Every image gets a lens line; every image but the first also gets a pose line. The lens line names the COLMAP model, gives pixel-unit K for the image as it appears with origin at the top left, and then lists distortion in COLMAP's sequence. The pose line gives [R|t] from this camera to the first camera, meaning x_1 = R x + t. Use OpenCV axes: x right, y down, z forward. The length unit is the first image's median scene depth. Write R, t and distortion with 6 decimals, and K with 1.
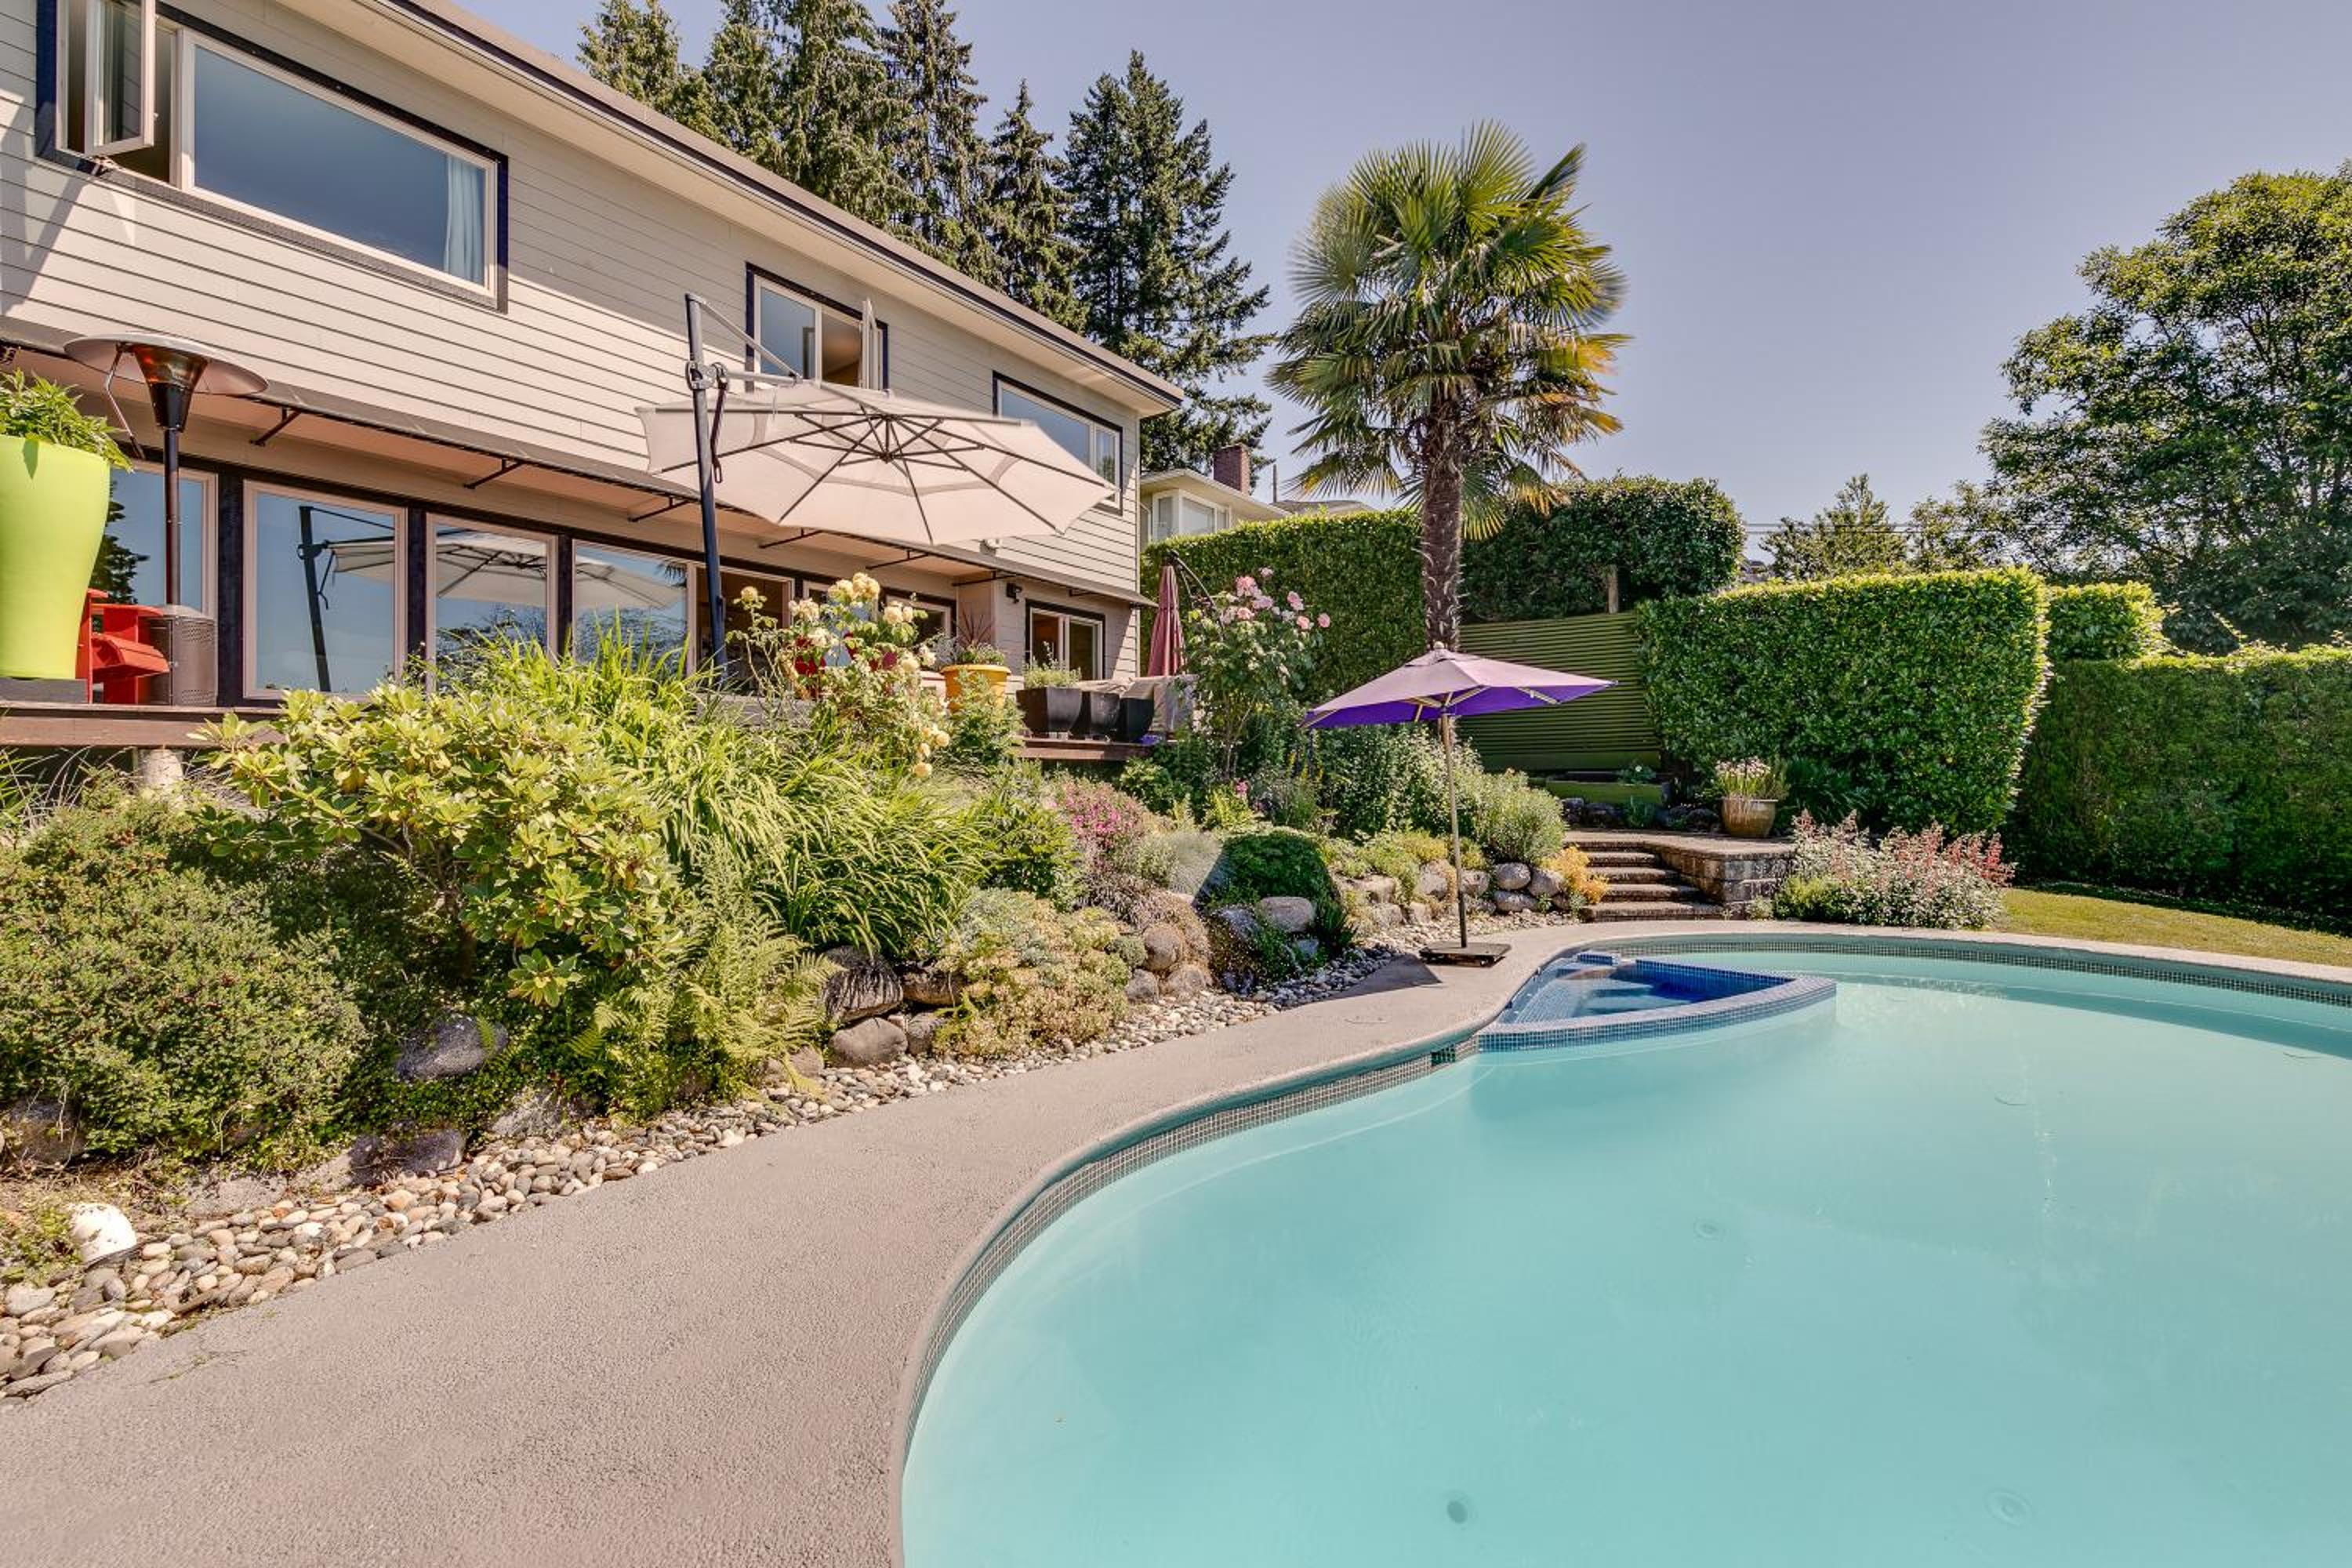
lens RADIAL K [[1001.9, 0, 1162.2], [0, 1001.9, 764.4], [0, 0, 1]] dist [0.001003, 0.000790]
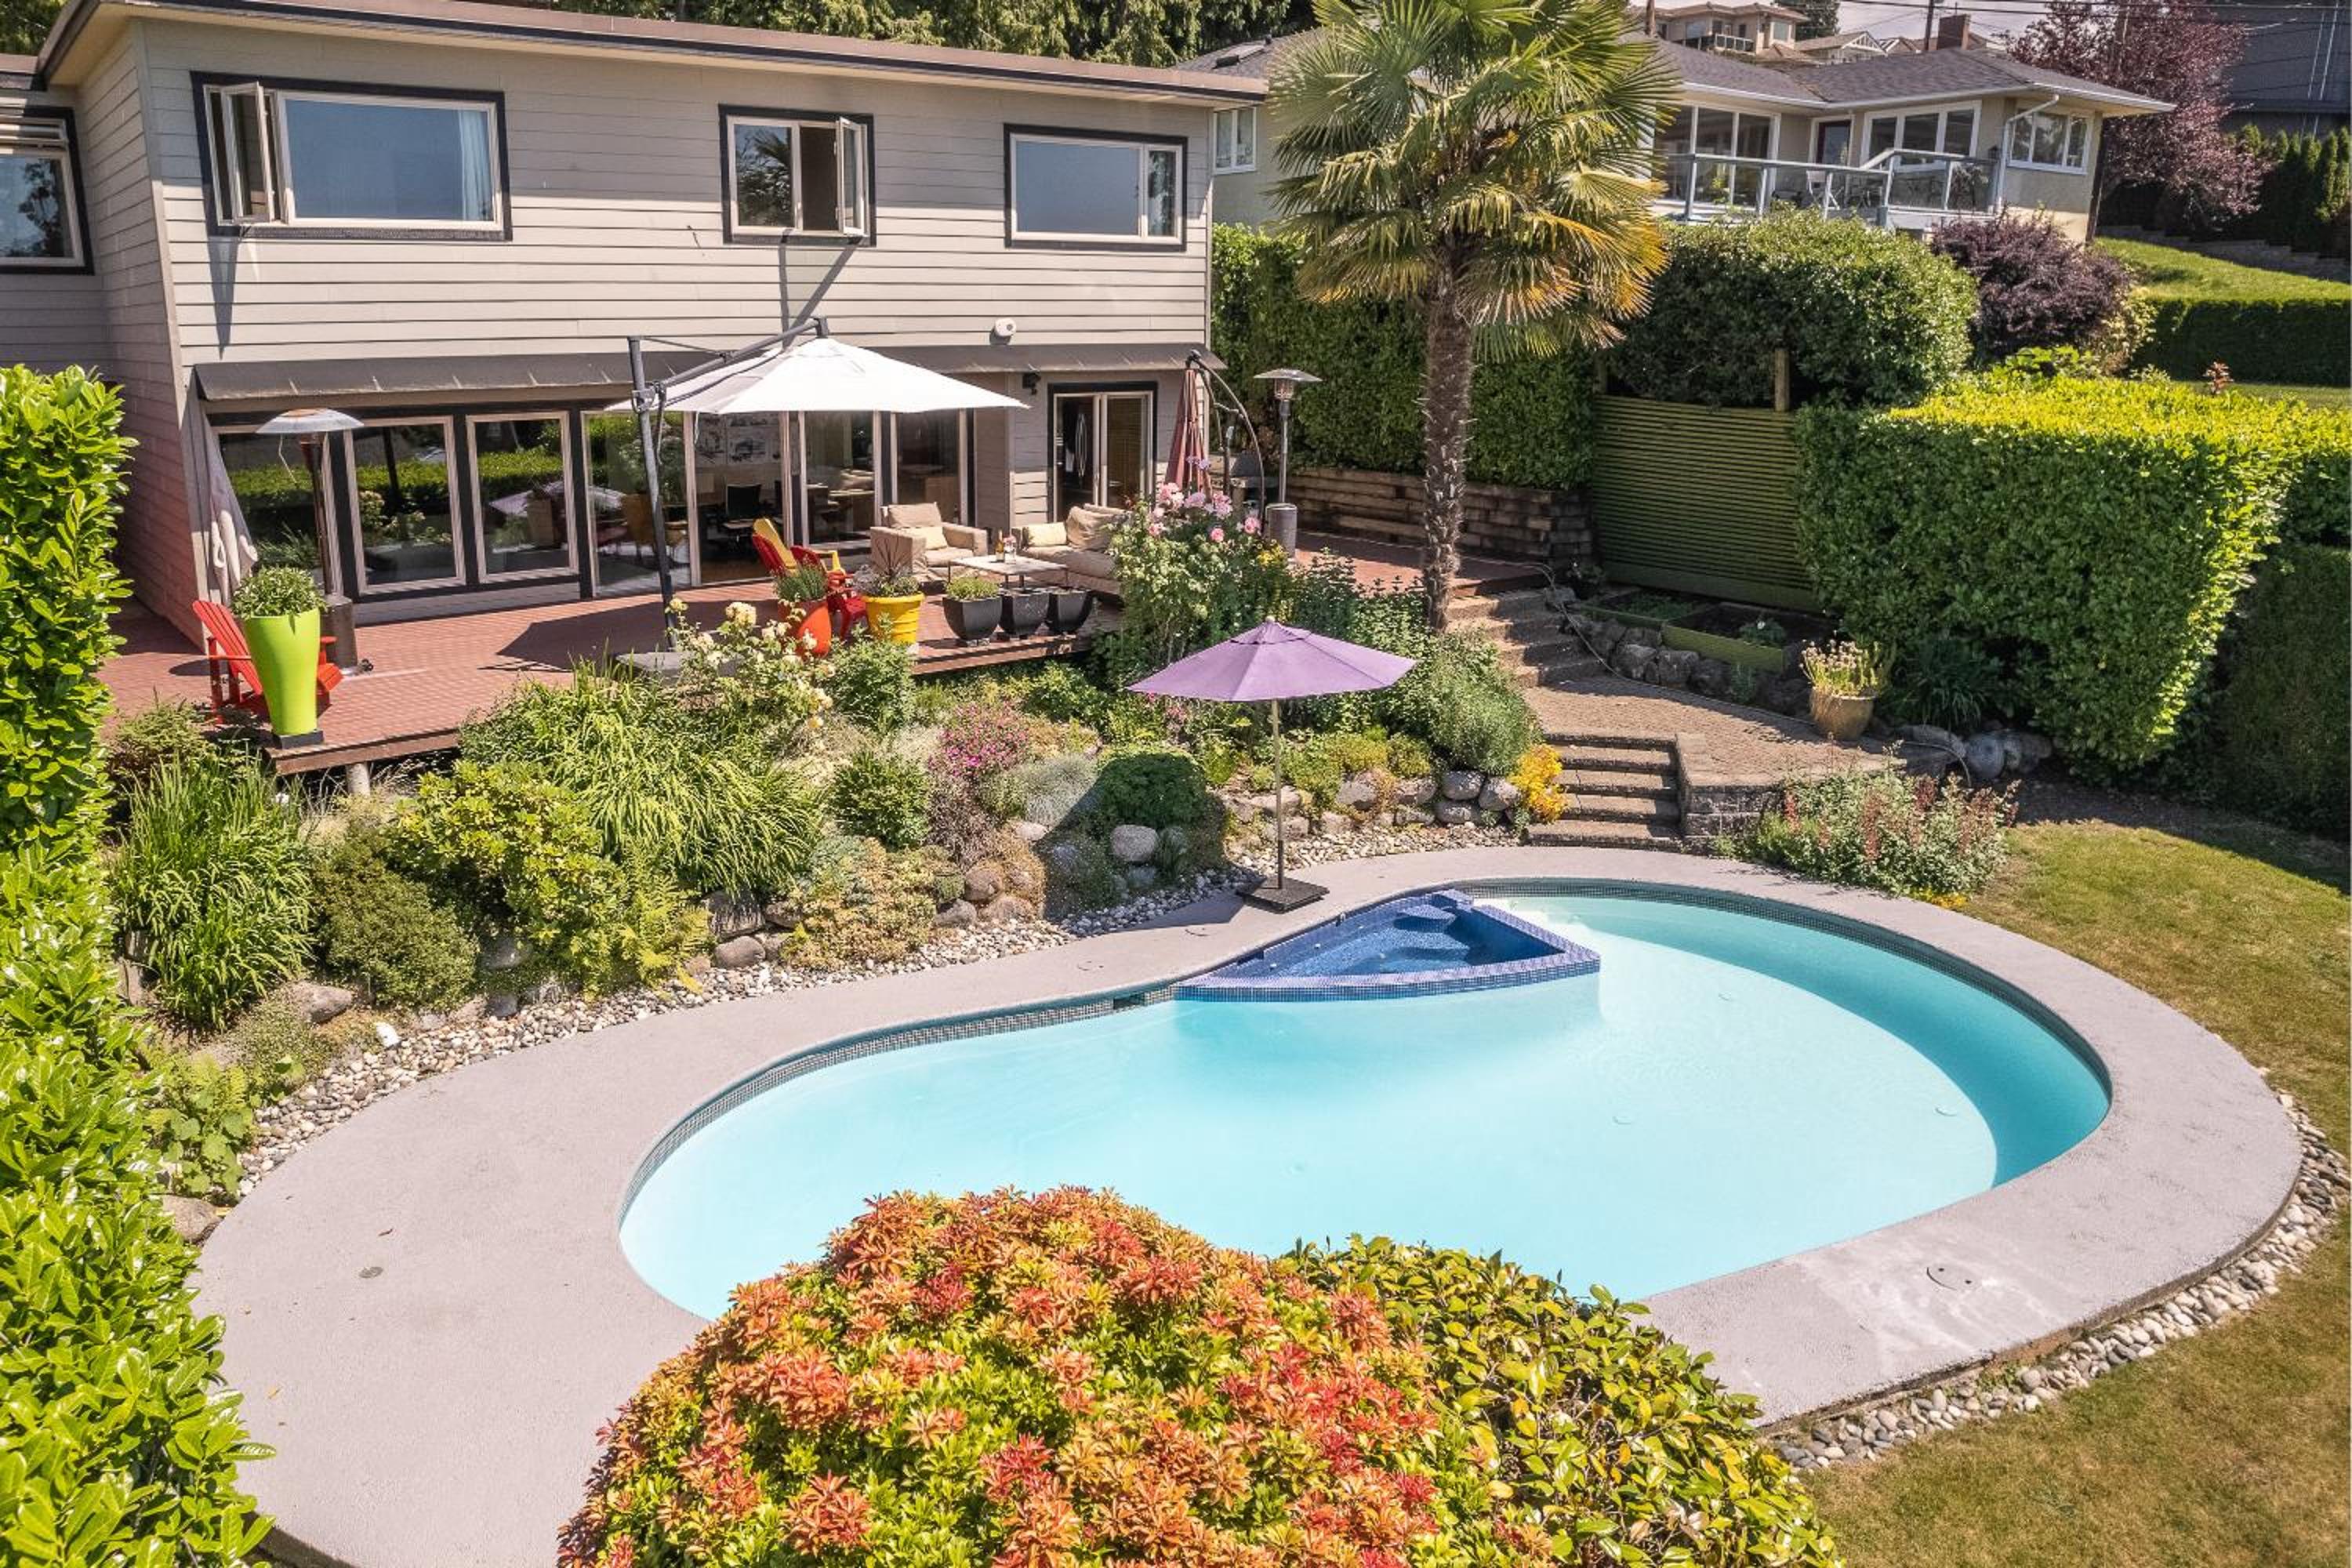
lens RADIAL K [[1537.1, 0, 987.9], [0, 1537.1, 719.6], [0, 0, 1]] dist [-0.045034, 0.024060]
pose [[0.945467, 0.068784, -0.318373, 0.562892], [0.012011, 0.969420, 0.245112, -0.455502], [0.325497, -0.235569, 0.915729, -0.676240]]
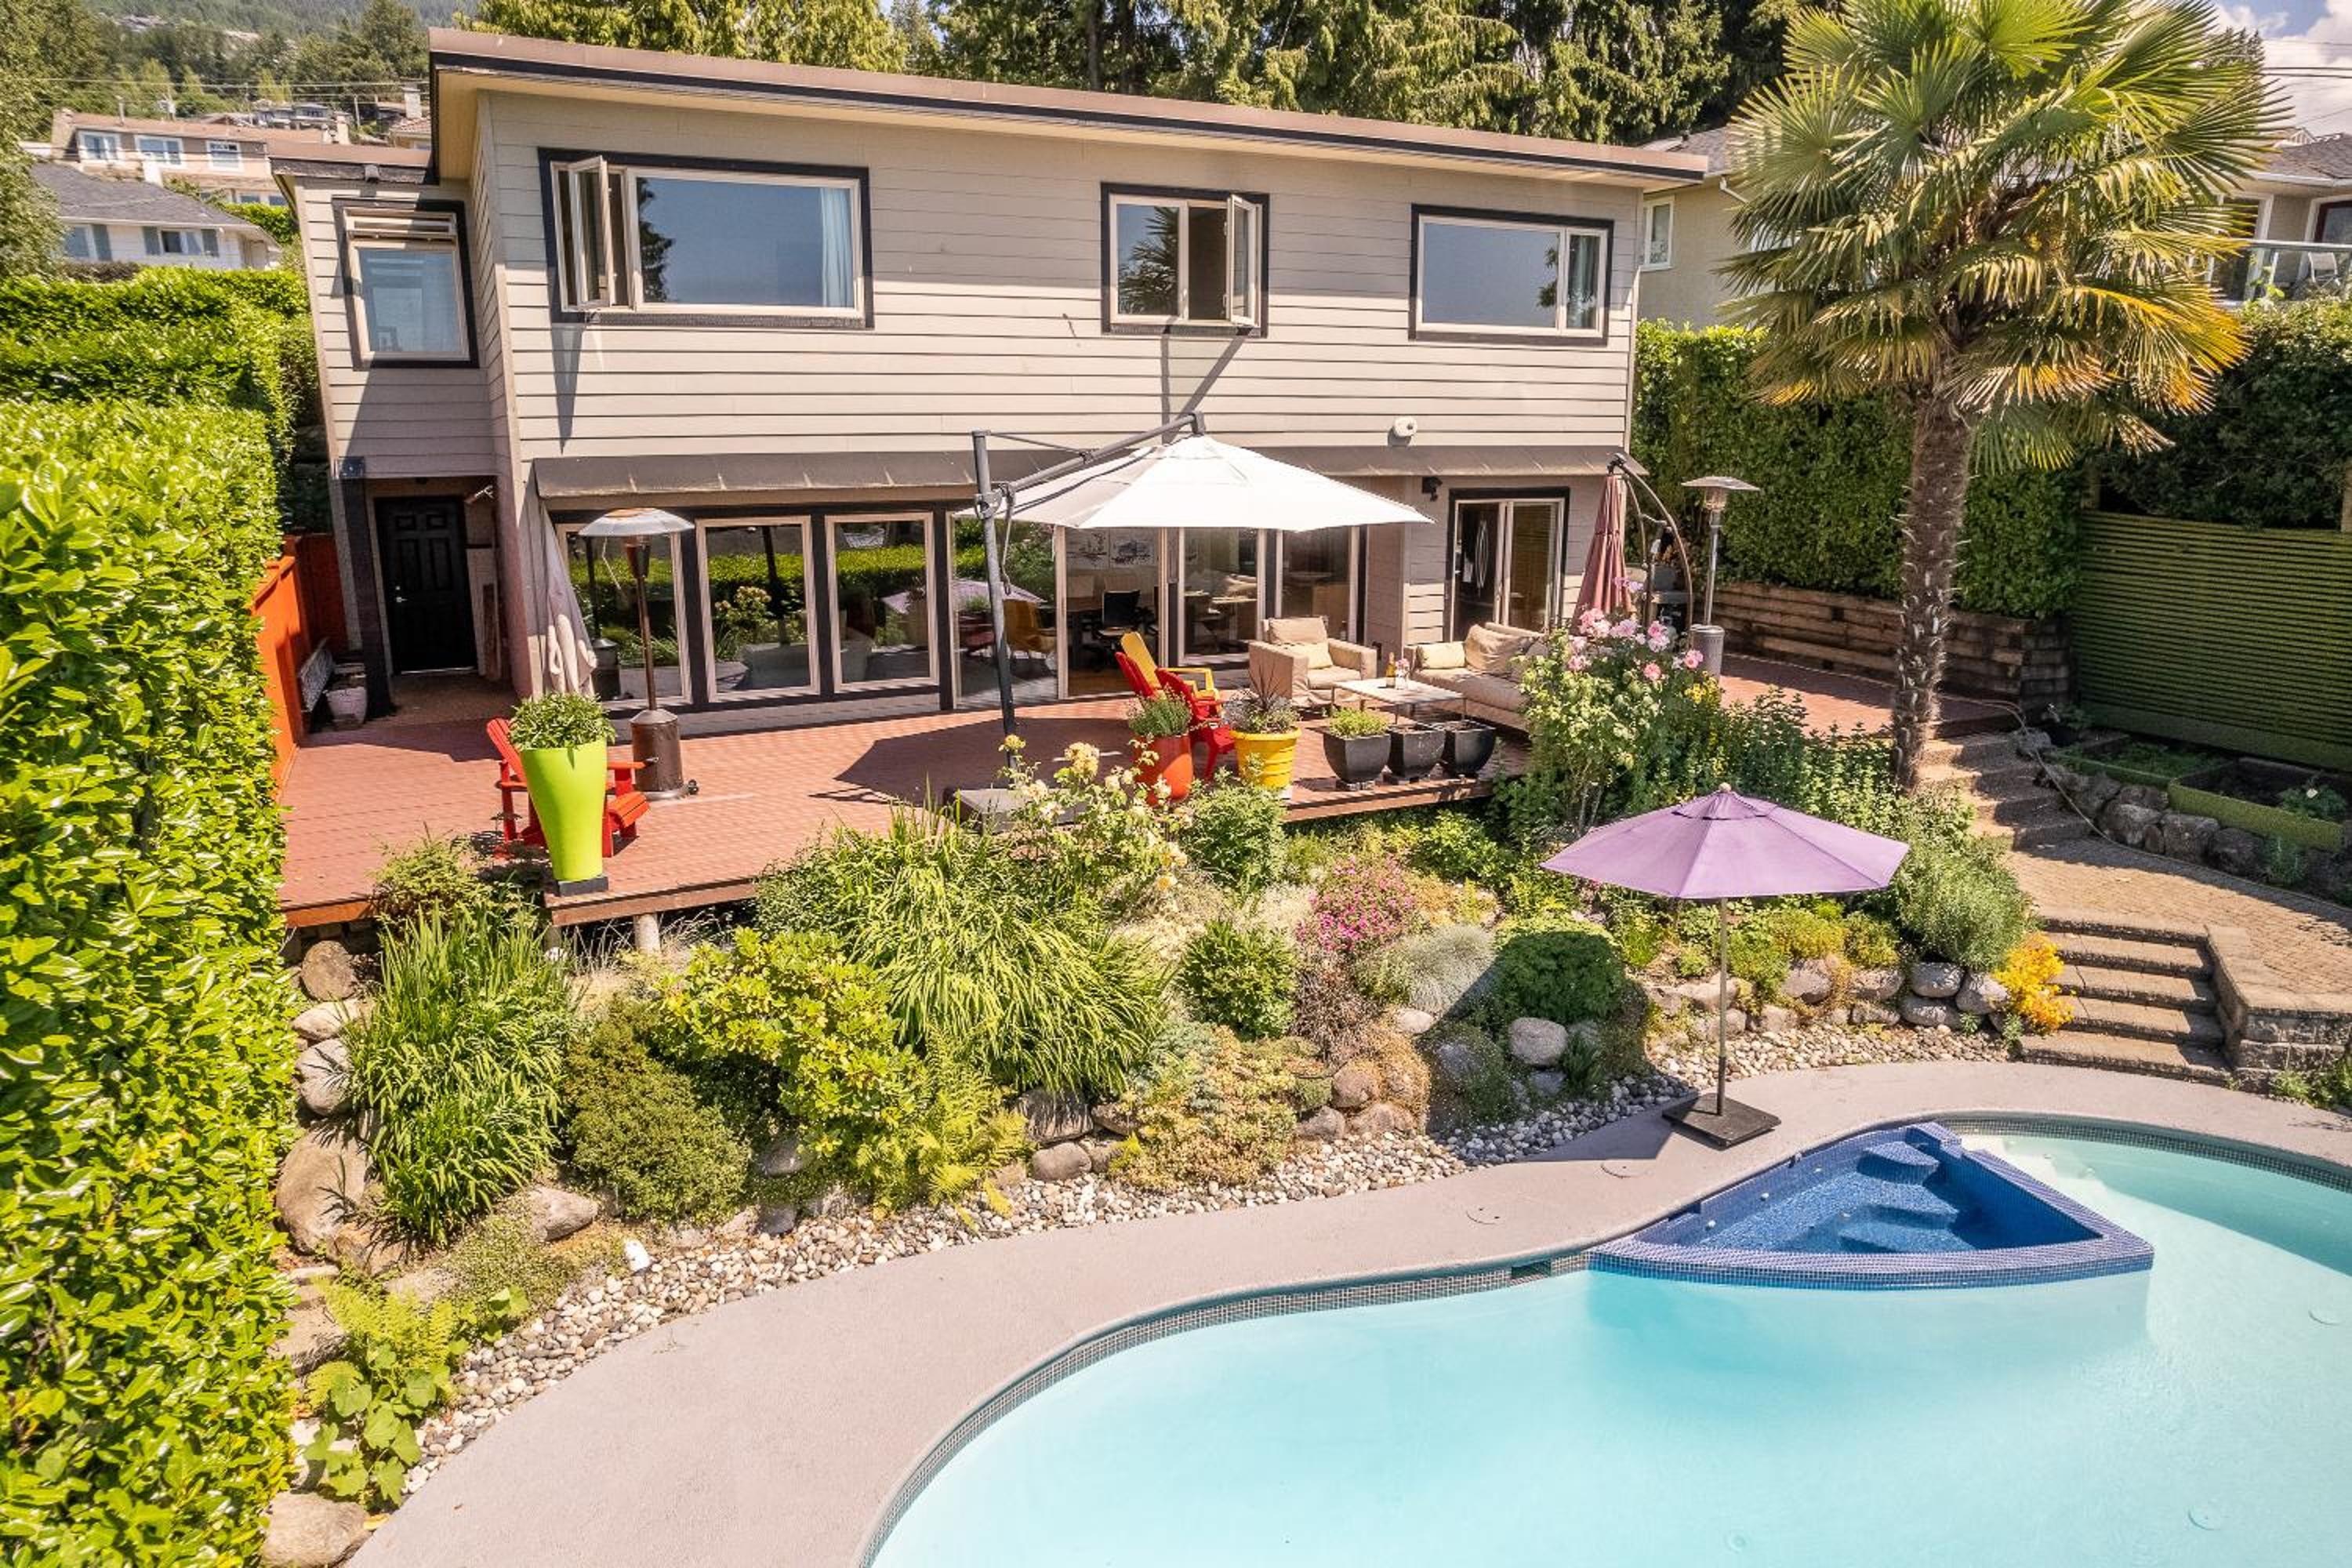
lens RADIAL K [[1410.2, 0, 1160.3], [0, 1410.2, 804.1], [0, 0, 1]] dist [-0.042118, 0.016184]
pose [[0.885618, 0.111493, -0.450832, 0.422380], [0.006917, 0.967480, 0.252851, -0.450003], [0.464362, -0.227048, 0.856047, -0.288496]]
